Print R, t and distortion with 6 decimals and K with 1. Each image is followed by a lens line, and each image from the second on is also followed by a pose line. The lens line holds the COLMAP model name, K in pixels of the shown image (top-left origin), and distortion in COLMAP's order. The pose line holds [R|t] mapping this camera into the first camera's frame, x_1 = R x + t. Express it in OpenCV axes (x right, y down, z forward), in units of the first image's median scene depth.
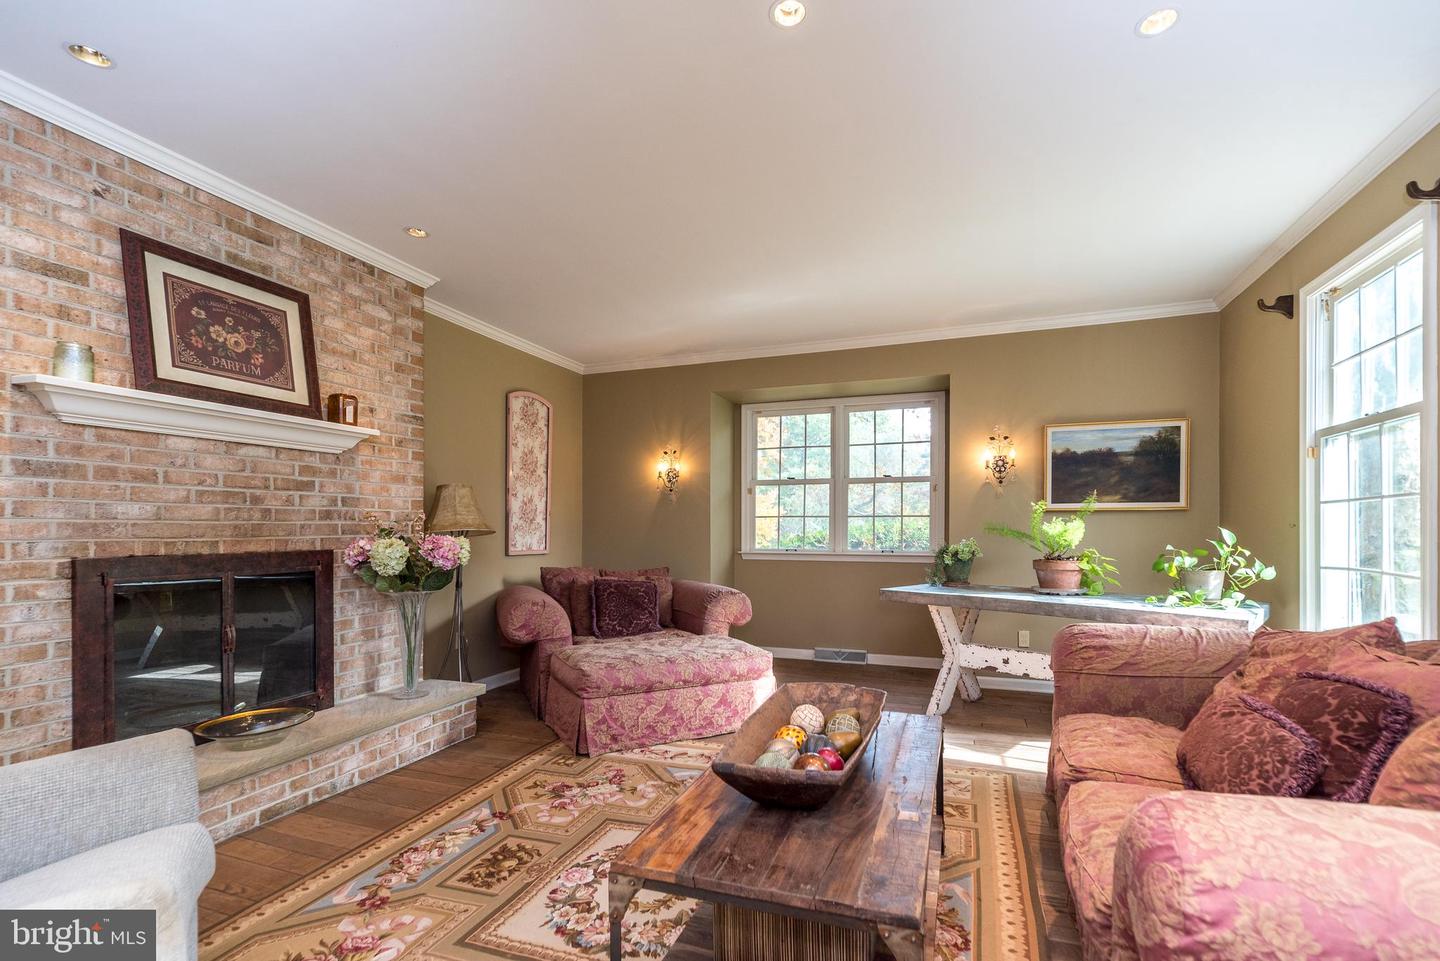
lens RADIAL K [[661.6, 0, 726.2], [0, 661.6, 532.2], [0, 0, 1]] dist [0.001197, 0.000118]
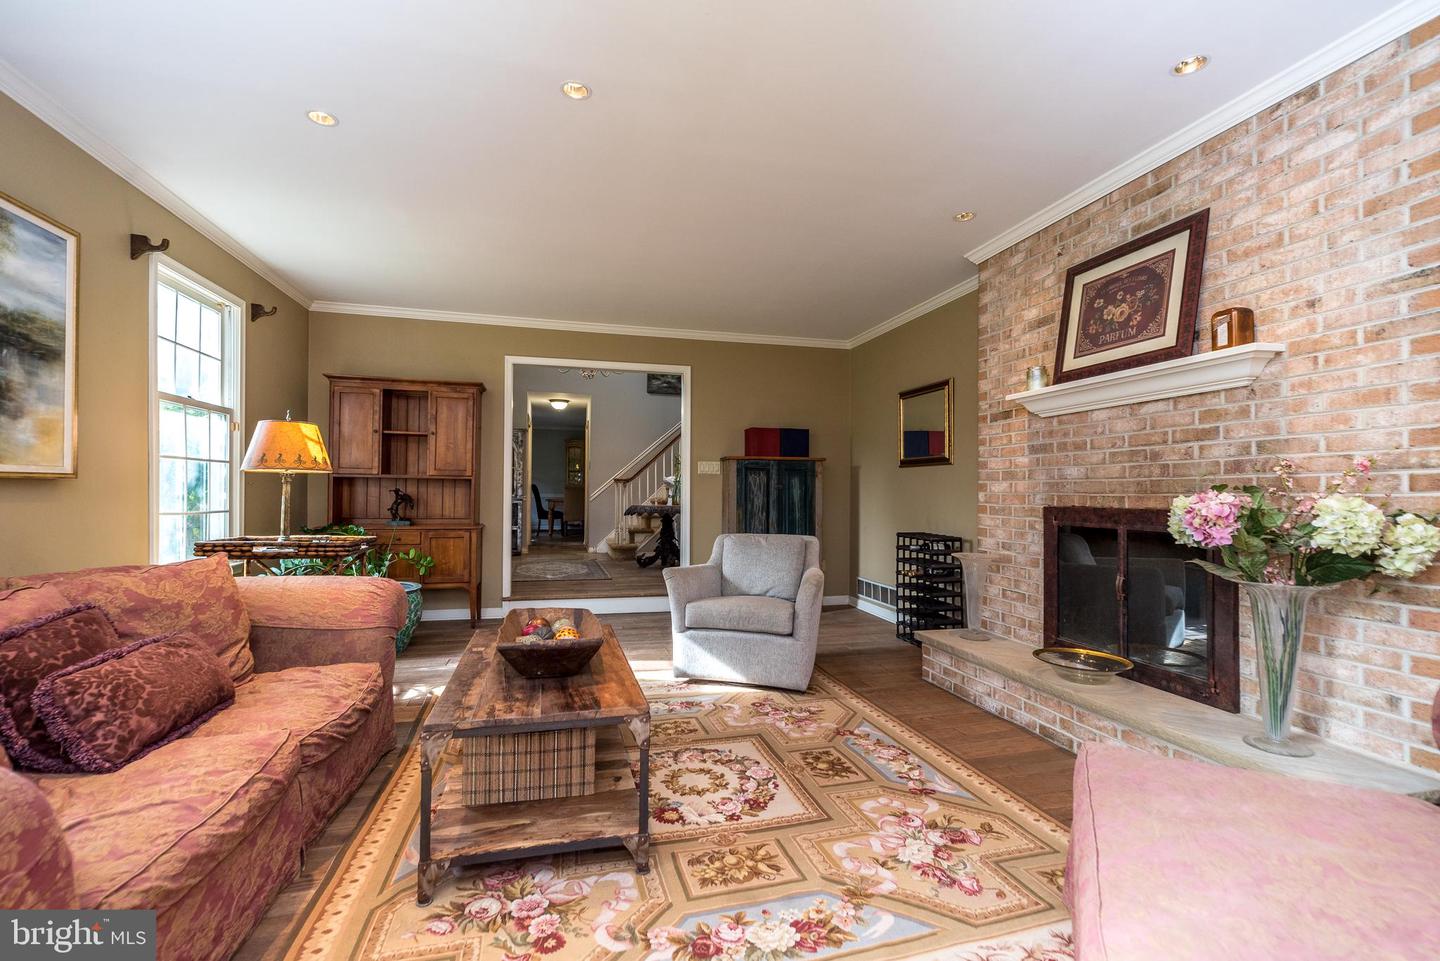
lens RADIAL K [[636.9, 0, 720.0], [0, 636.9, 480.5], [0, 0, 1]] dist [0.001391, 0.000128]
pose [[-0.824536, -0.010521, -0.565712, 0.374560], [-0.004566, 0.999918, -0.011942, 0.002198], [0.565791, -0.007264, -0.824517, 1.449389]]
